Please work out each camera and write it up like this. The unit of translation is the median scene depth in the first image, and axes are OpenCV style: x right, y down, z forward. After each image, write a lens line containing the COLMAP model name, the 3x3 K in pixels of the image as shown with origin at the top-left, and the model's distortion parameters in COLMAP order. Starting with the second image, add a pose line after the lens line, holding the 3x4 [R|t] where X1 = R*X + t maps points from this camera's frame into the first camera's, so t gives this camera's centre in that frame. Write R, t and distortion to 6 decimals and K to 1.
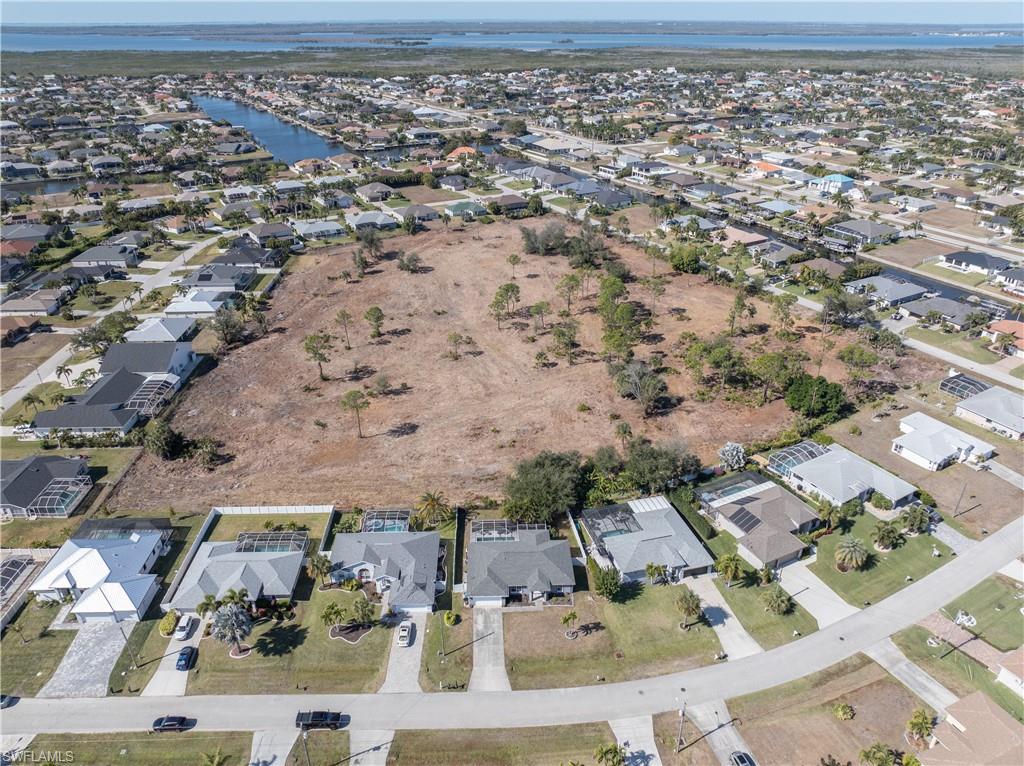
lens RADIAL K [[727.2, 0, 512.0], [0, 727.2, 383.0], [0, 0, 1]] dist [-0.041346, 0.006722]
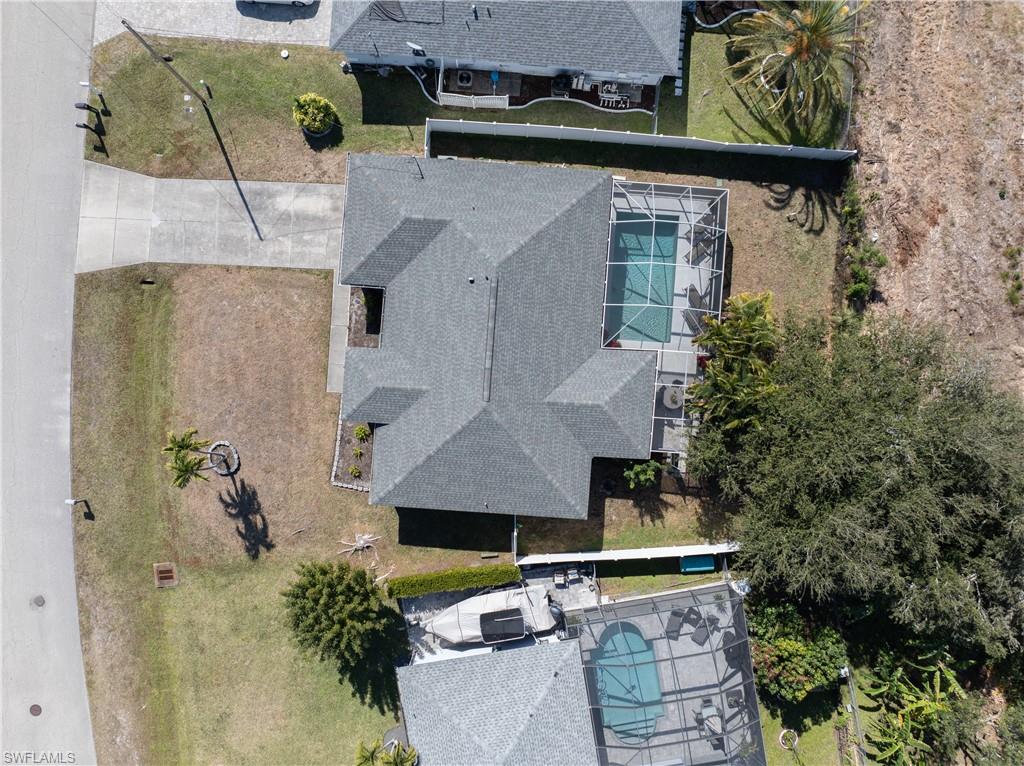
lens RADIAL K [[727.2, 0, 512.0], [0, 727.2, 383.0], [0, 0, 1]] dist [-0.041346, 0.006722]
pose [[-0.102429, 0.994638, 0.014260, 0.022036], [-0.456004, -0.059690, 0.887974, -0.019800], [0.884064, 0.084452, 0.459673, 0.803050]]
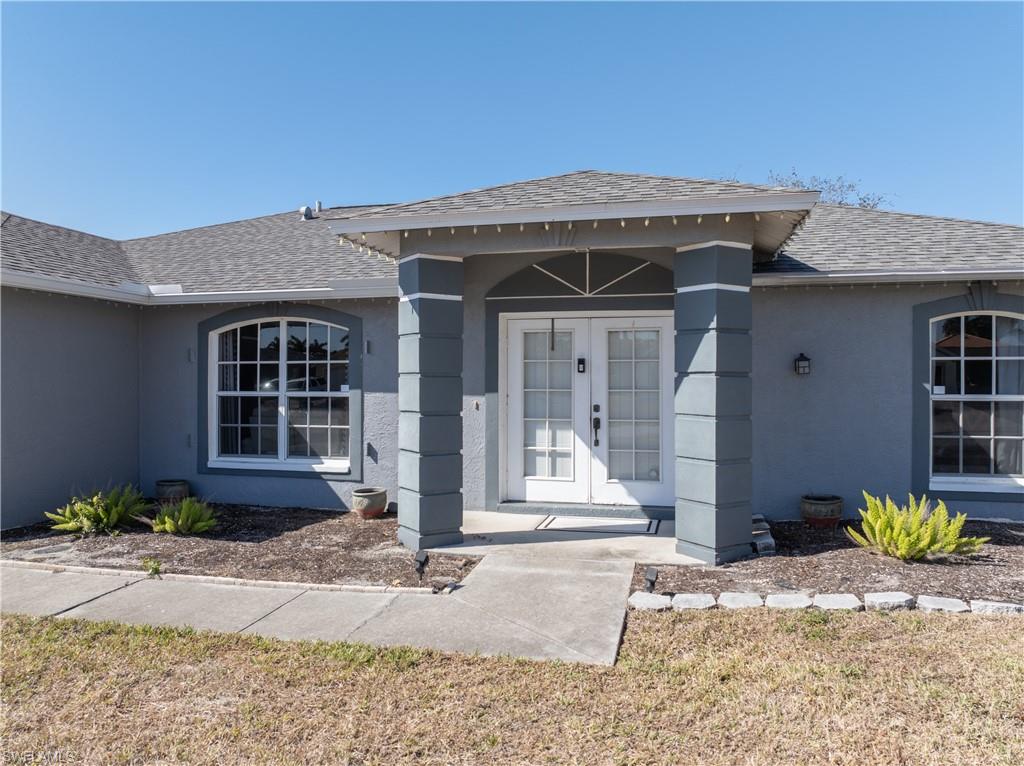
lens RADIAL K [[727.2, 0, 512.0], [0, 727.2, 383.0], [0, 0, 1]] dist [-0.041346, 0.006722]
pose [[0.963455, 0.005581, -0.267814, 0.041359], [-0.128137, 0.887581, -0.442472, 0.276798], [0.235237, 0.460618, 0.855859, 0.841412]]
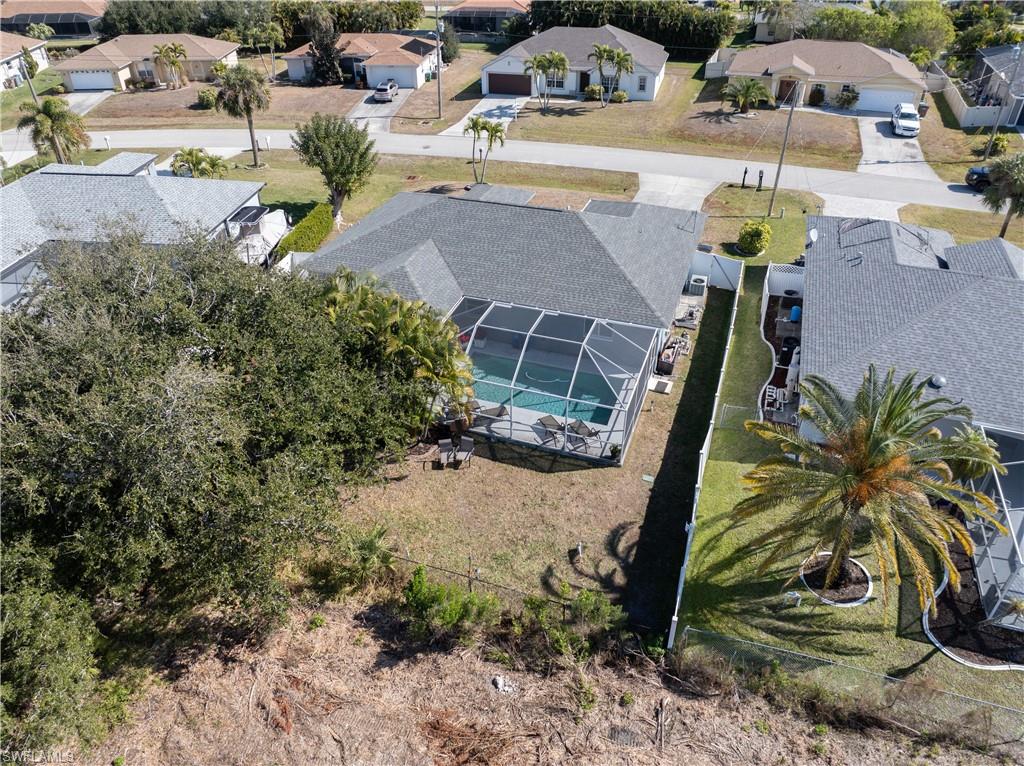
lens RADIAL K [[727.2, 0, 512.0], [0, 727.2, 383.0], [0, 0, 1]] dist [-0.041346, 0.006722]
pose [[-0.930634, -0.195552, 0.309321, -0.085286], [0.176419, 0.500807, 0.847389, 0.024689], [-0.320619, 0.843180, -0.431569, 1.082016]]
